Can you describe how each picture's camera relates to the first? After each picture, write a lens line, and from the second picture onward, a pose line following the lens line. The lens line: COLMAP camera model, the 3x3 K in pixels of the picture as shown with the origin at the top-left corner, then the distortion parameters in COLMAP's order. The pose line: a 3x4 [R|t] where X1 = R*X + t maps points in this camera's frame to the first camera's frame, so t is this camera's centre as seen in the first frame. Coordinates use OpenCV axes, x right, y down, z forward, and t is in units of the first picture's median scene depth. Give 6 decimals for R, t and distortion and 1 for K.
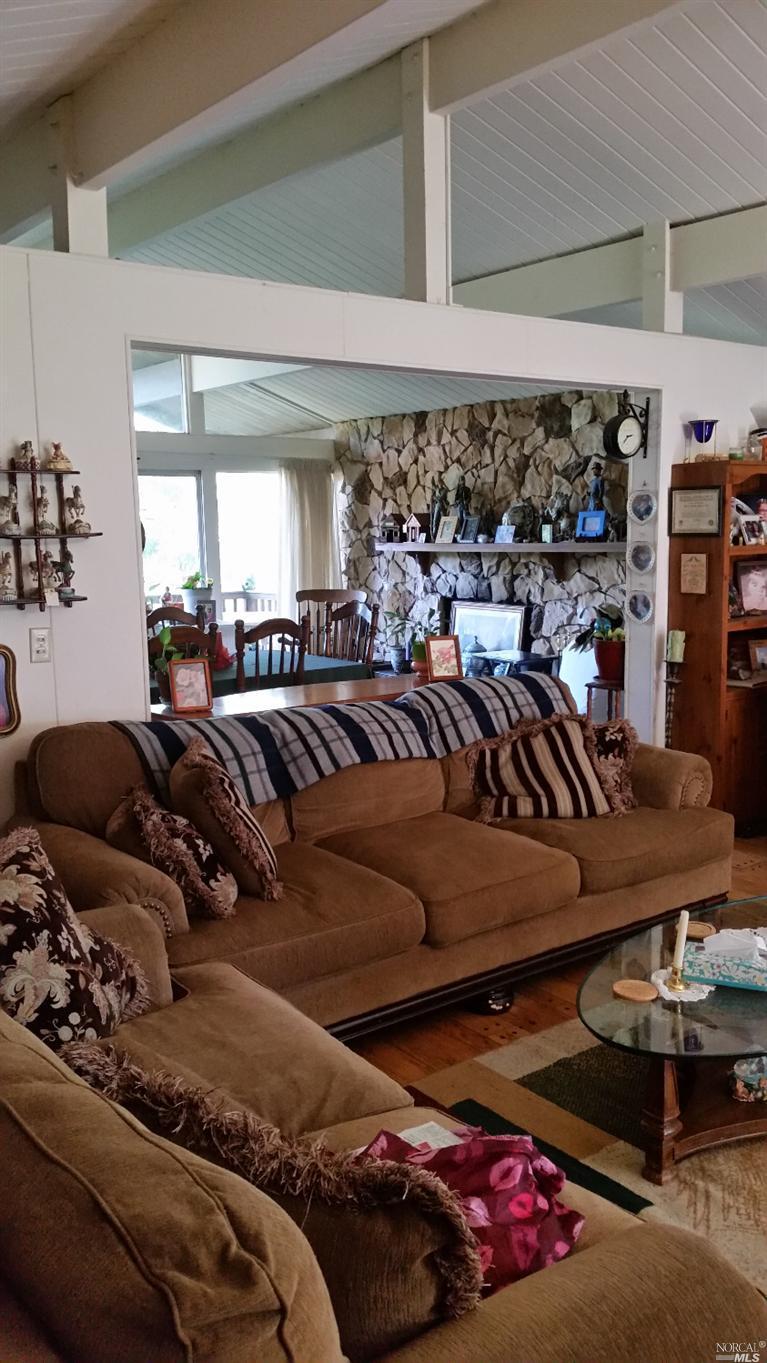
lens RADIAL K [[1094.4, 0, 383.5], [0, 1094.4, 681.5], [0, 0, 1]] dist [0.057271, -0.170286]
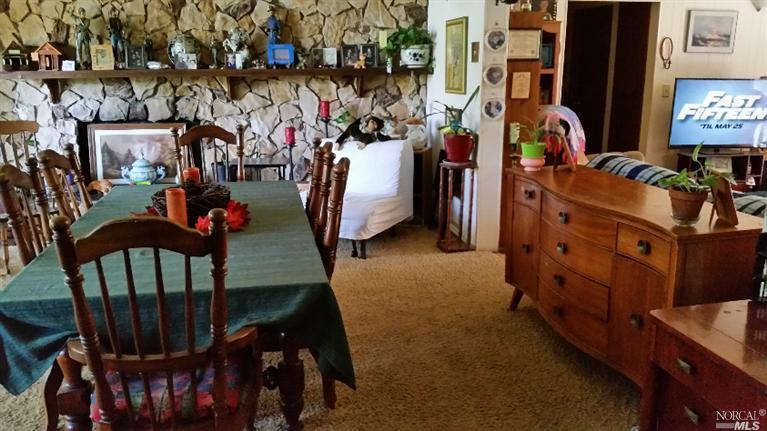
lens RADIAL K [[615.8, 0, 383.5], [0, 615.8, 215.5], [0, 0, 1]] dist [0.057271, -0.170286]
pose [[0.445015, -0.198808, 0.873176, -0.387402], [0.119842, 0.979497, 0.161938, -0.053198], [-0.887468, 0.032578, 0.459716, 0.498433]]
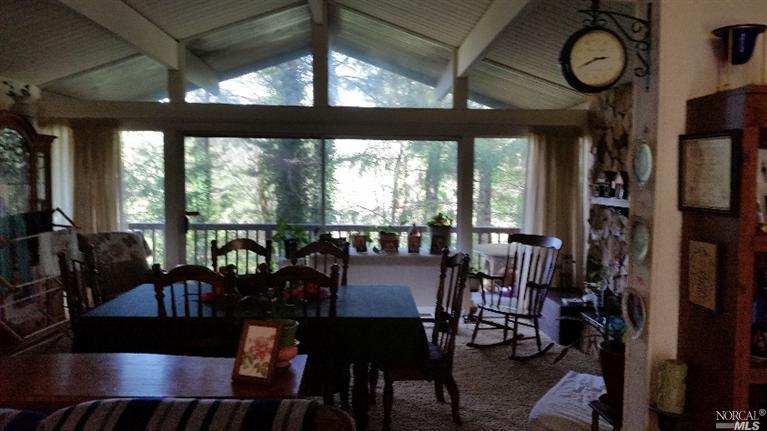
lens RADIAL K [[615.8, 0, 383.5], [0, 615.8, 215.5], [0, 0, 1]] dist [0.057271, -0.170286]
pose [[0.794529, 0.059640, -0.604290, 0.222482], [-0.106634, 0.993404, -0.042160, -0.062442], [0.597790, 0.097935, 0.795648, 0.397514]]
